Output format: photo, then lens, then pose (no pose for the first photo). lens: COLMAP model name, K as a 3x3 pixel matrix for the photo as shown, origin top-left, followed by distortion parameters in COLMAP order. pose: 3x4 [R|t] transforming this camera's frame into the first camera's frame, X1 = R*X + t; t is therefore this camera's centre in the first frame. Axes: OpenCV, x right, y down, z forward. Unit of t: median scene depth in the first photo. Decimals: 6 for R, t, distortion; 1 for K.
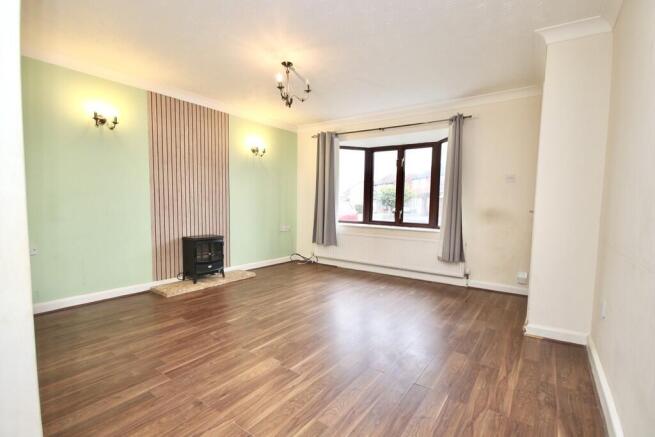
lens RADIAL K [[301.1, 0, 330.1], [0, 301.1, 227.6], [0, 0, 1]] dist [0.001110, -0.009572]
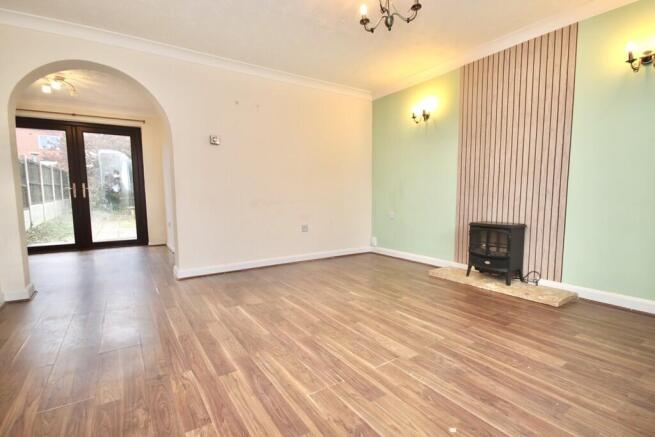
lens RADIAL K [[311.9, 0, 330.8], [0, 311.9, 228.0], [0, 0, 1]] dist [0.001548, -0.011046]
pose [[-0.346116, 0.083472, -0.934471, 0.534693], [-0.073177, 0.990598, 0.115590, -0.021994], [0.935334, 0.108389, -0.336753, 1.010002]]
